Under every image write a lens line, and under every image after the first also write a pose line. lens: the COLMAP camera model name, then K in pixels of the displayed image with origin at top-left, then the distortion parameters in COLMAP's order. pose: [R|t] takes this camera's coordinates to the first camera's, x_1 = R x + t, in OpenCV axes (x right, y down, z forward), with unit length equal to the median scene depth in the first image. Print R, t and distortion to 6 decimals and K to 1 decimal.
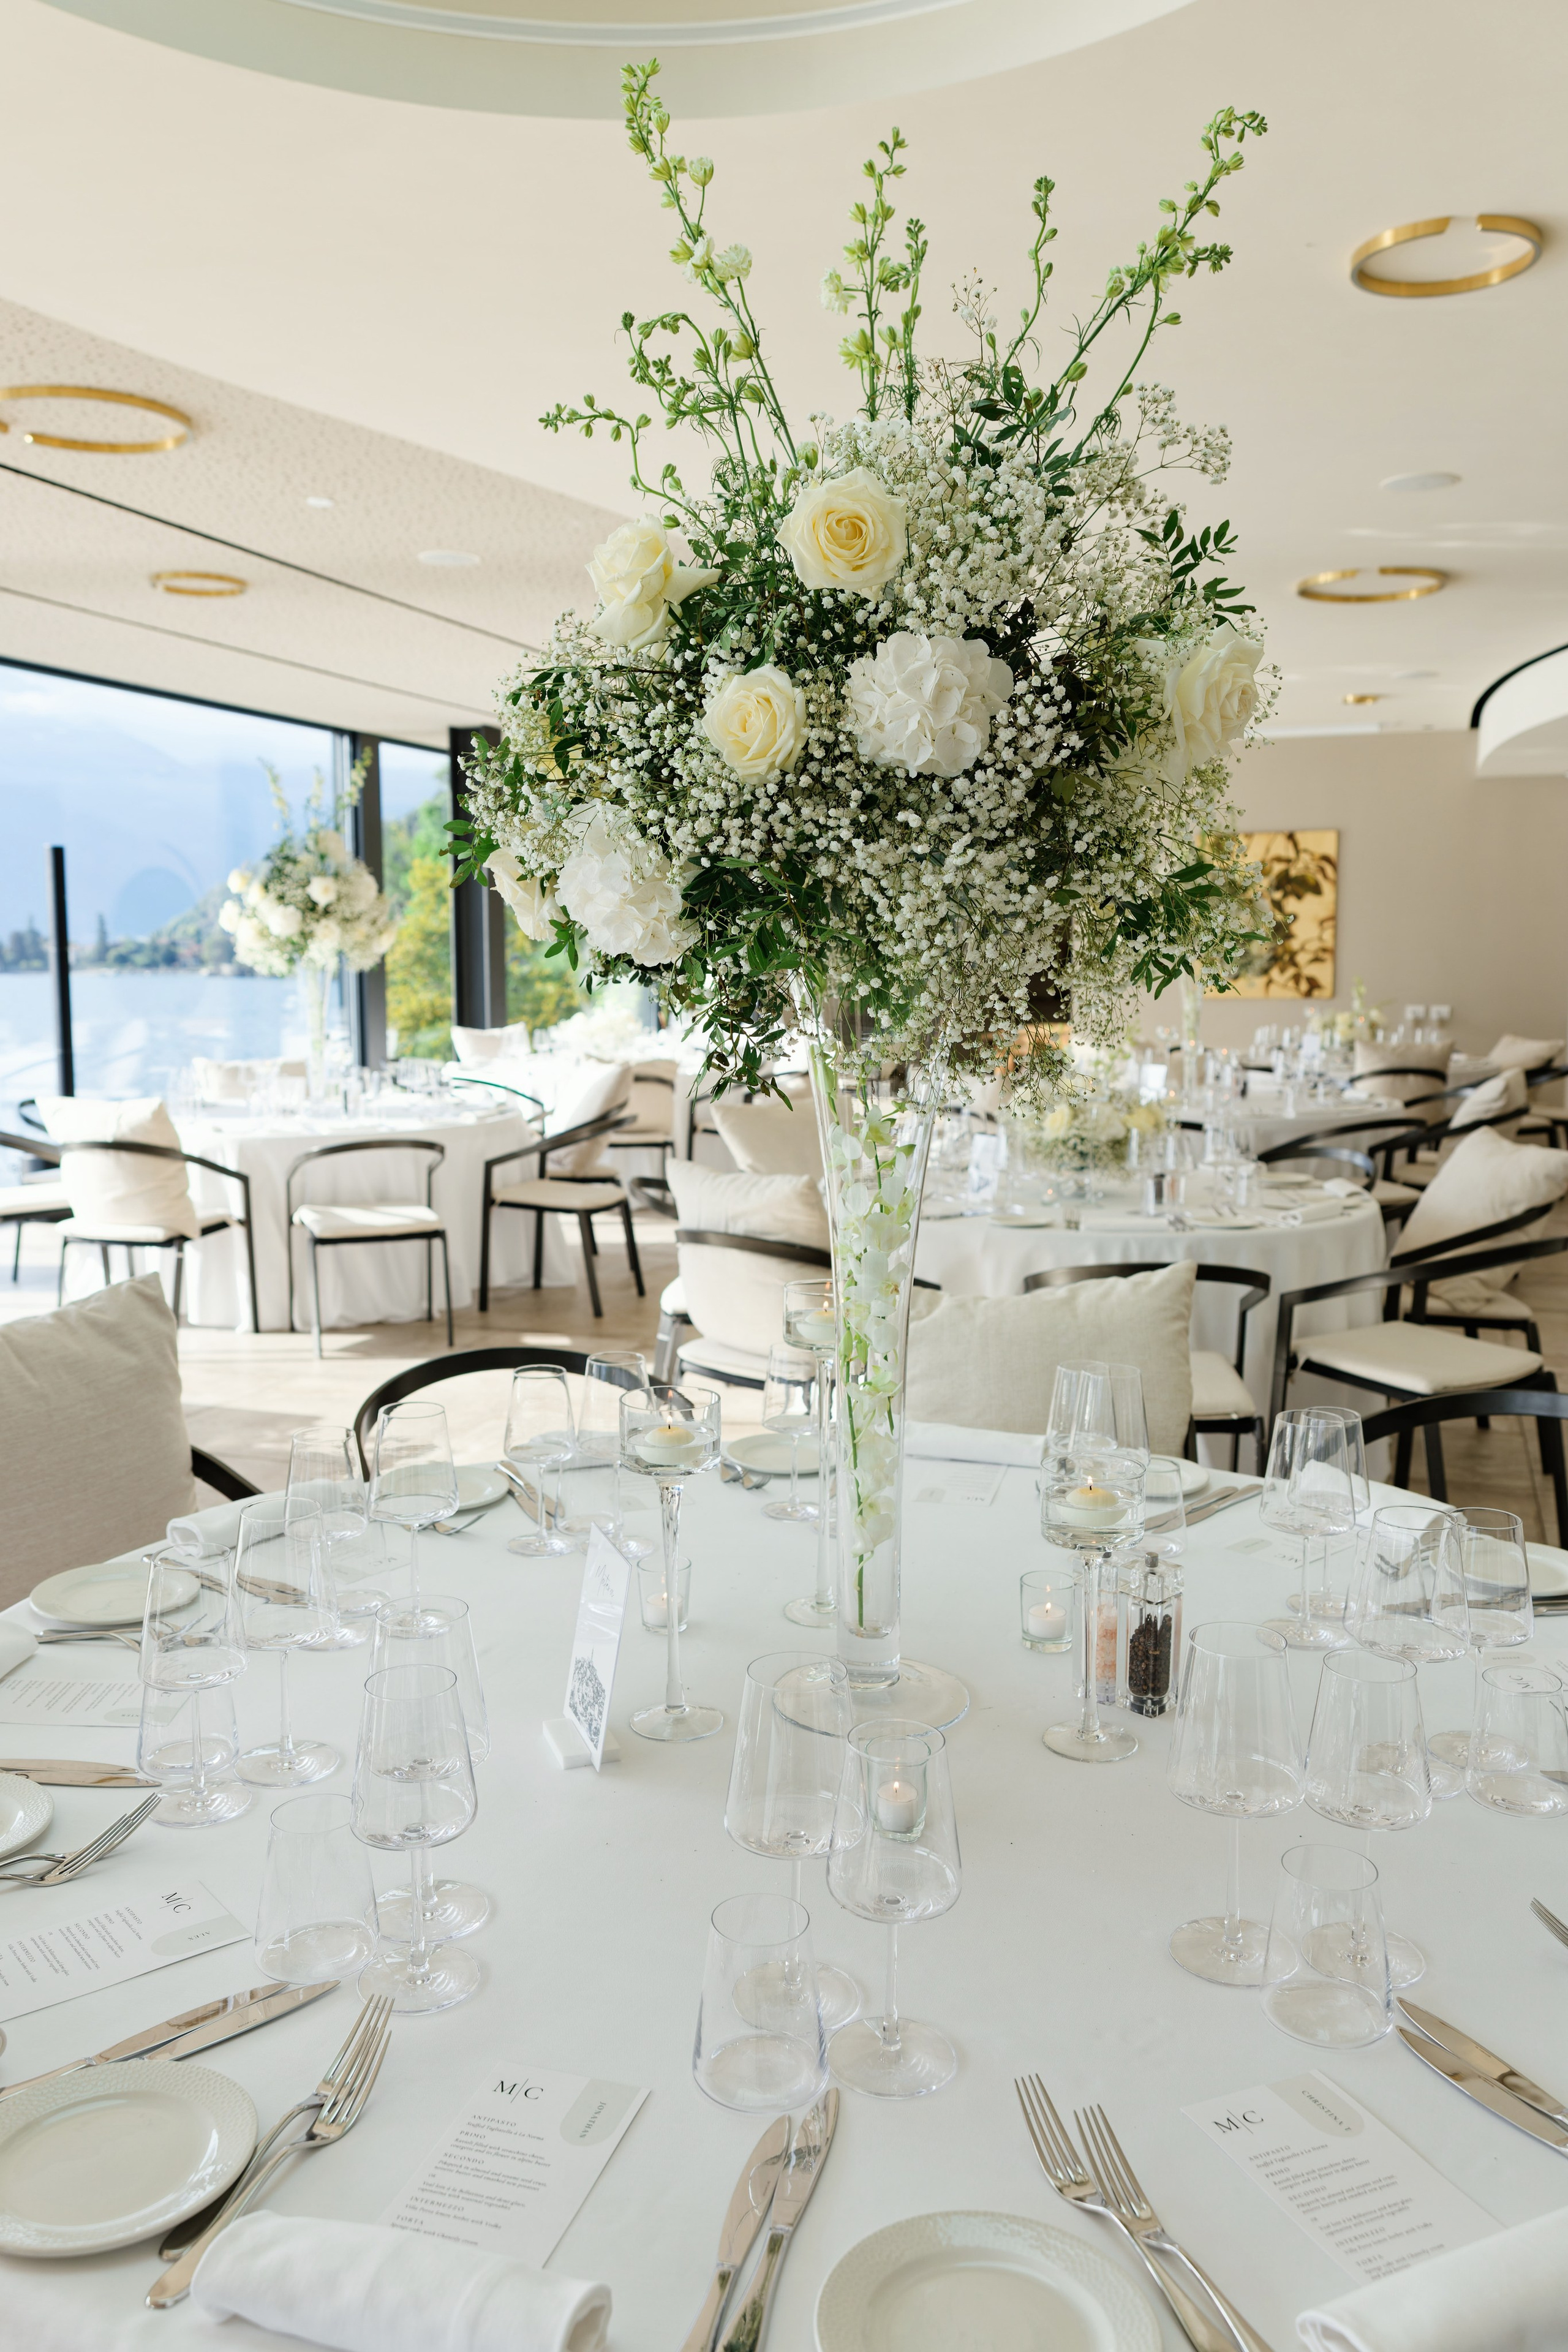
lens RADIAL K [[1811.4, 0, 795.7], [0, 1811.4, 1201.3], [0, 0, 1]] dist [-0.001328, -0.002059]
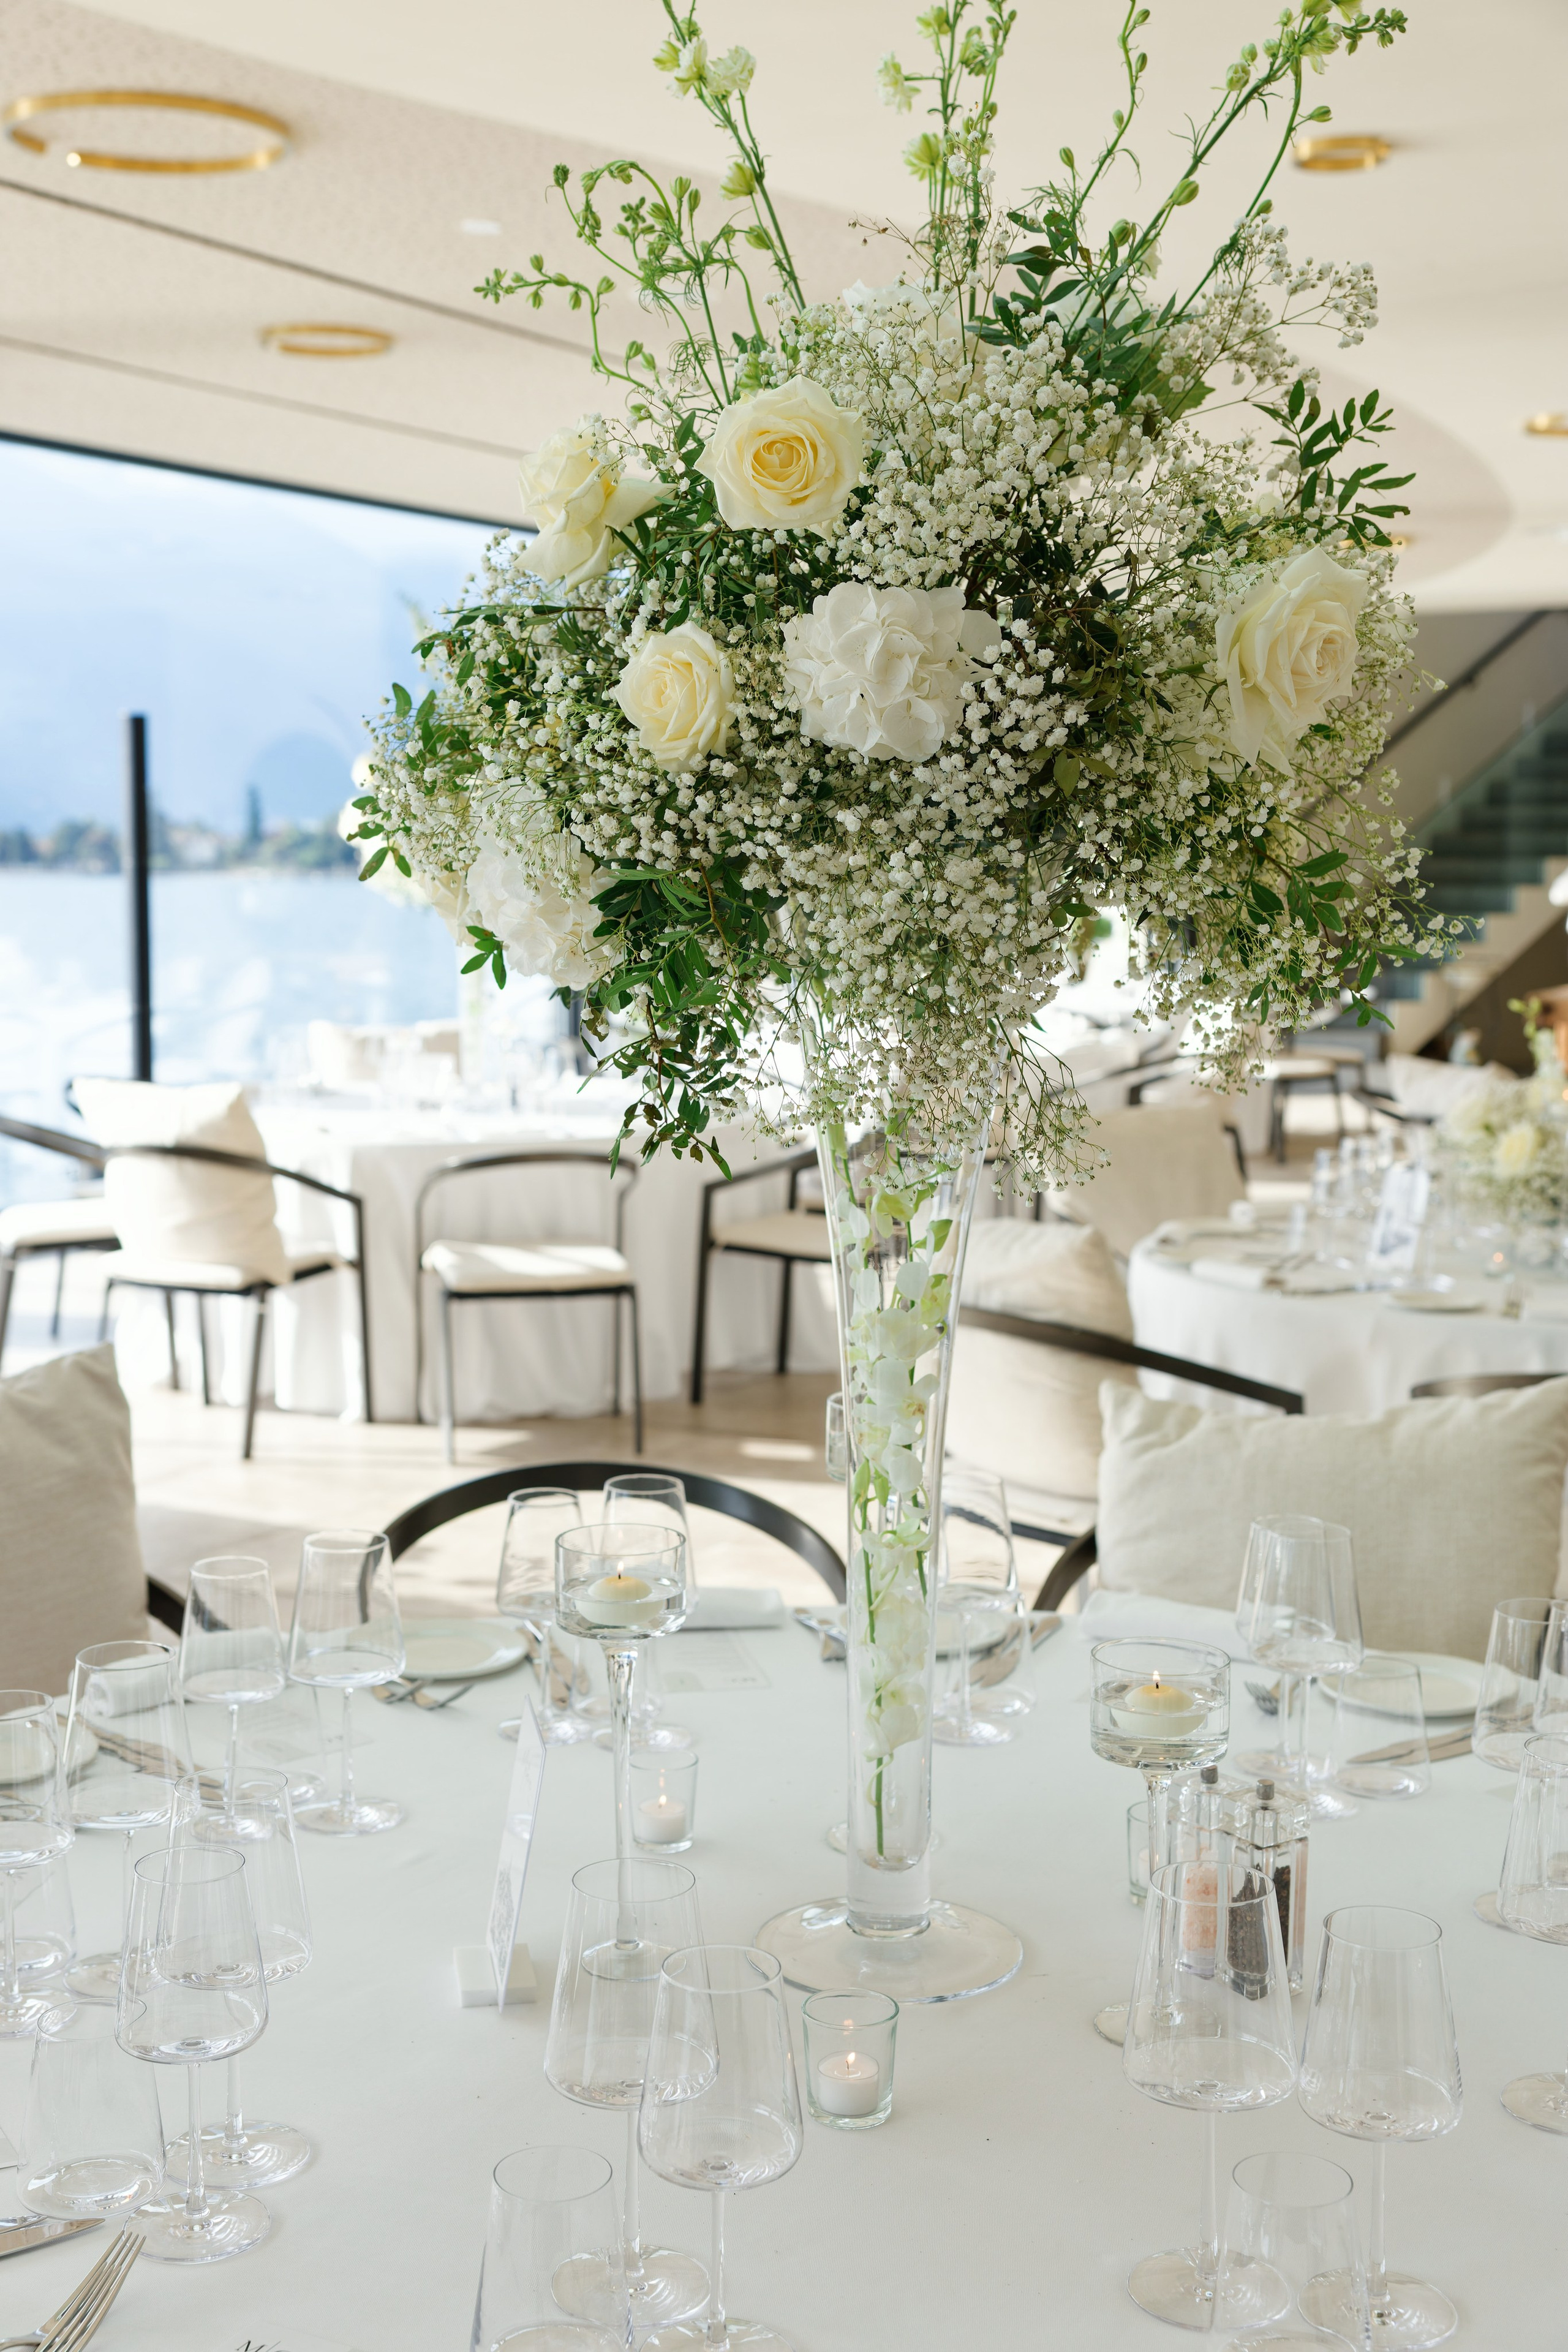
lens RADIAL K [[2833.3, 0, 785.2], [0, 2833.3, 1236.7], [0, 0, 1]] dist [0.014437, 0.011833]
pose [[0.983973, 0.027503, -0.176184, 0.206033], [-0.027509, 0.999619, 0.002413, -0.025146], [0.176183, 0.002472, 0.984354, -0.177151]]
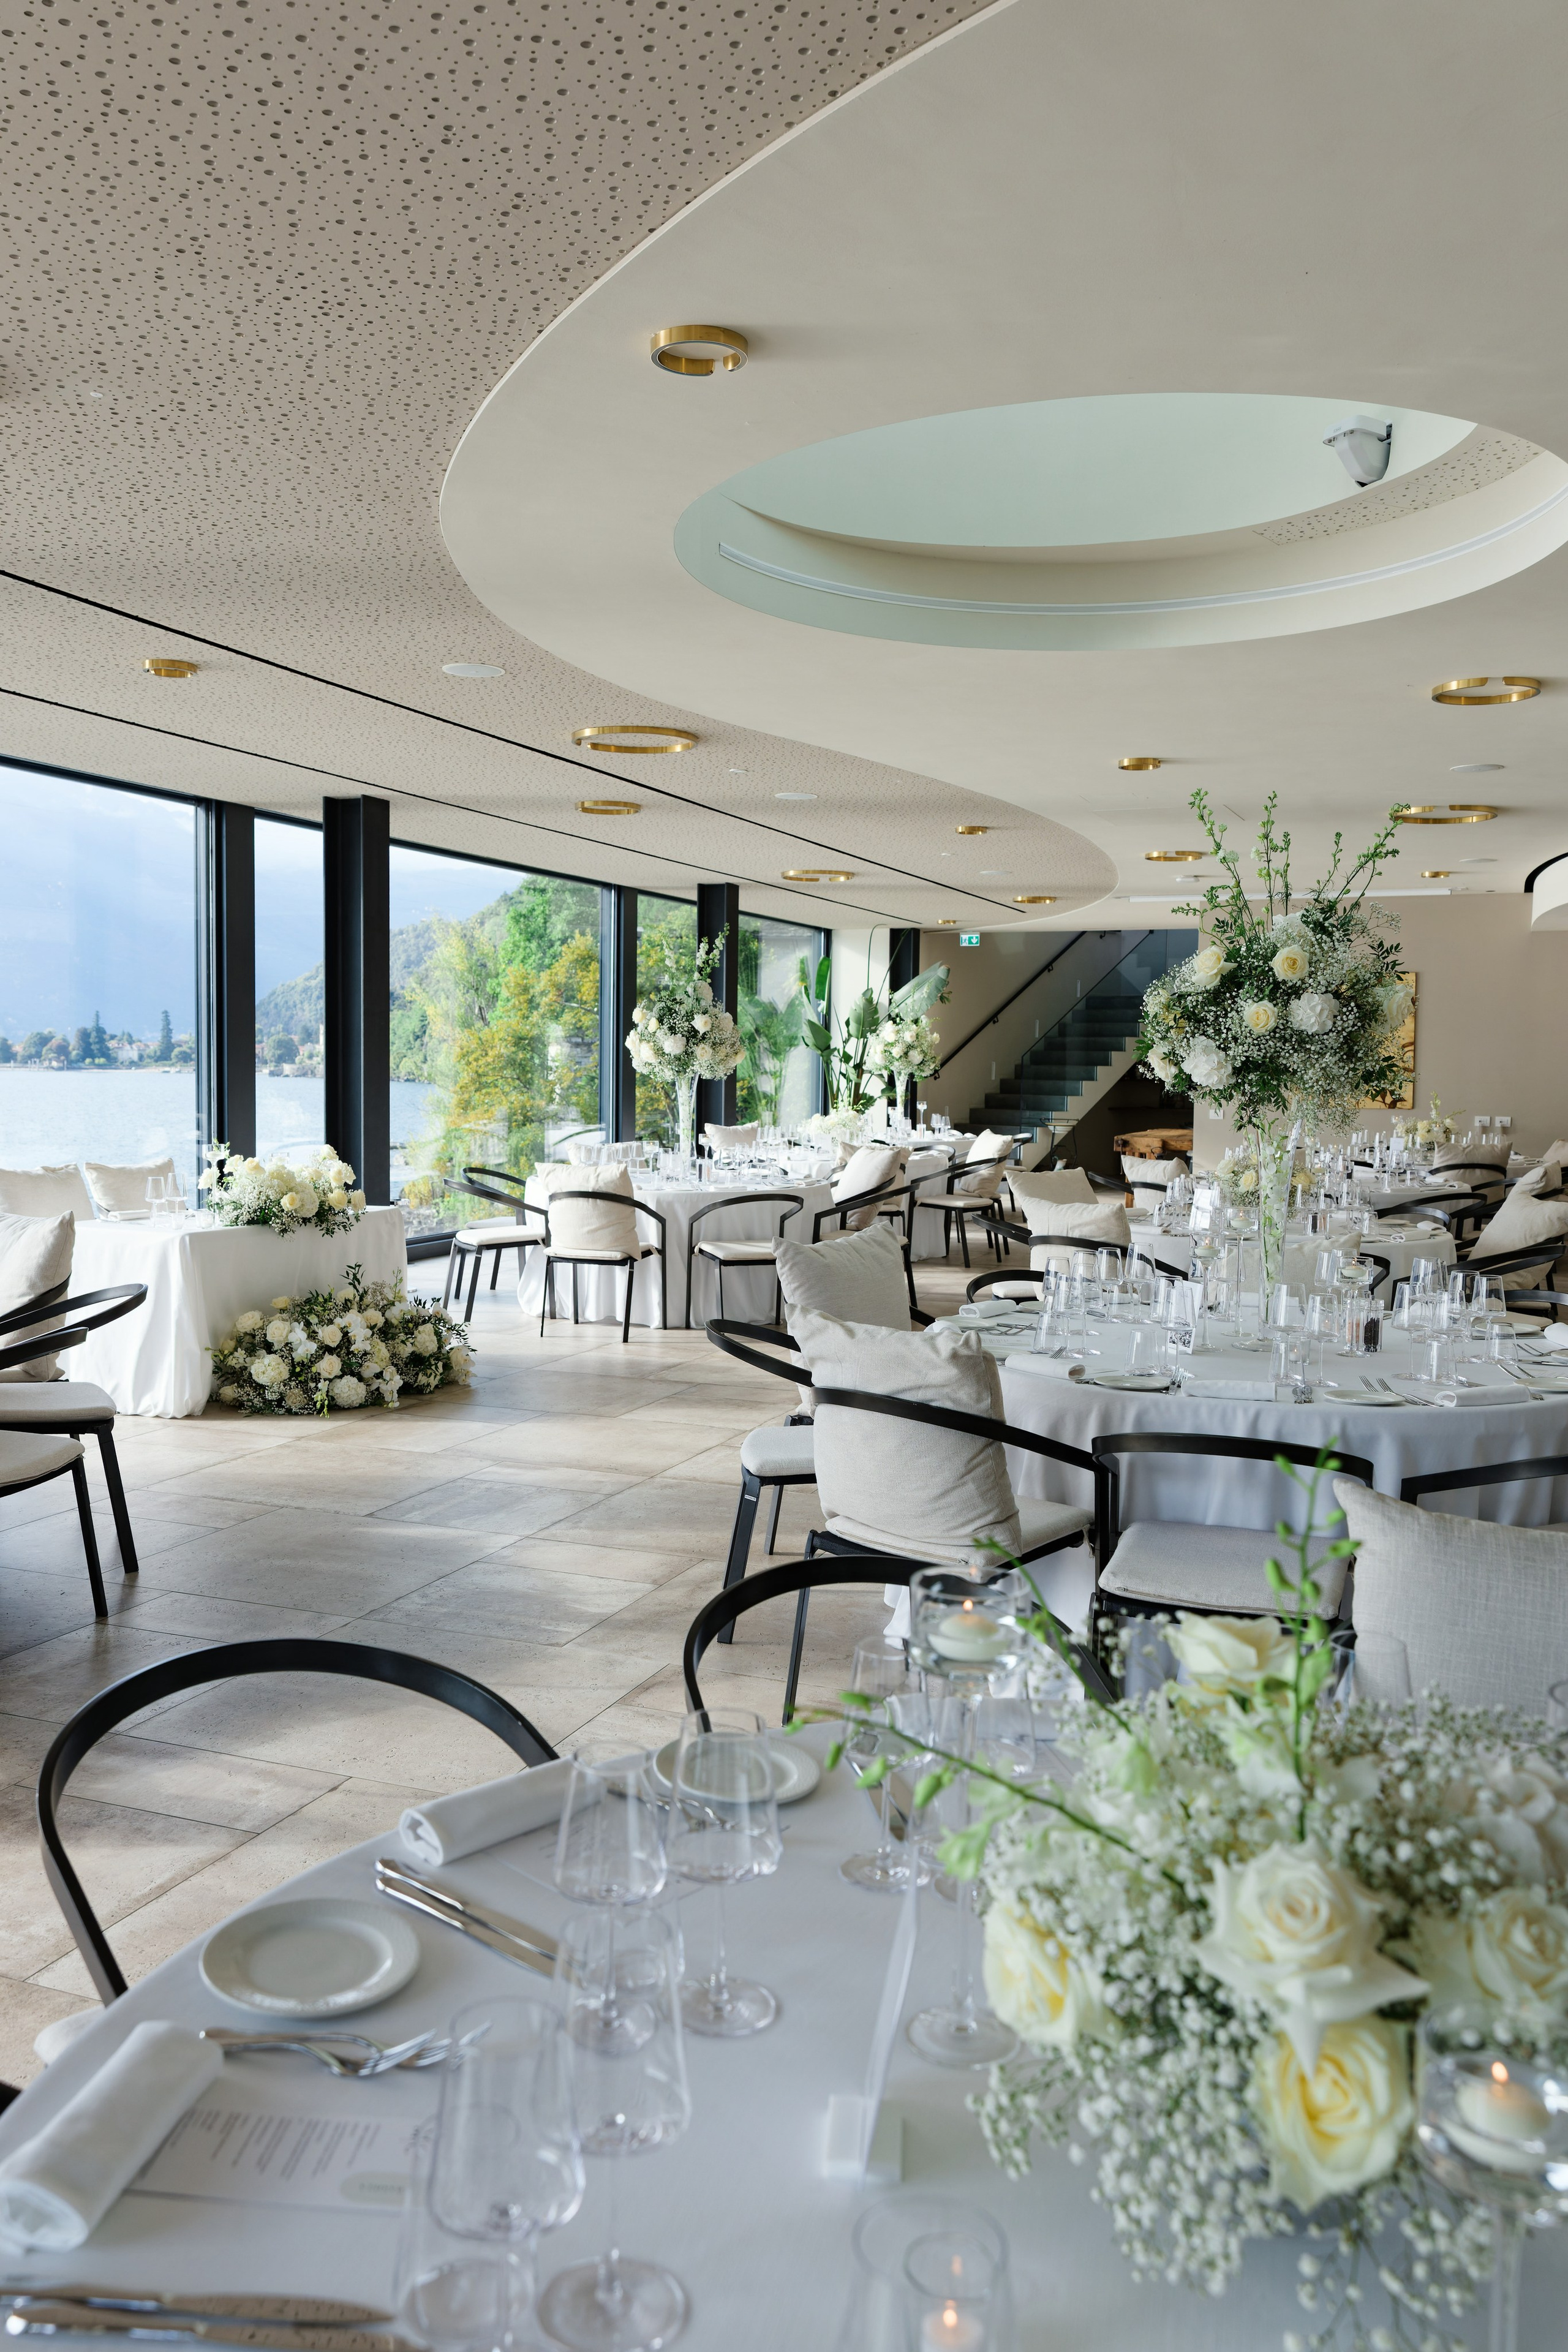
lens RADIAL K [[1839.8, 0, 784.0], [0, 1839.8, 1176.0], [0, 0, 1]] dist [0.000074, 0.001103]
pose [[0.999183, 0.014487, -0.037717, -0.629016], [-0.017191, 0.997230, -0.072372, 0.234721], [0.036564, 0.072961, 0.996664, -1.952982]]
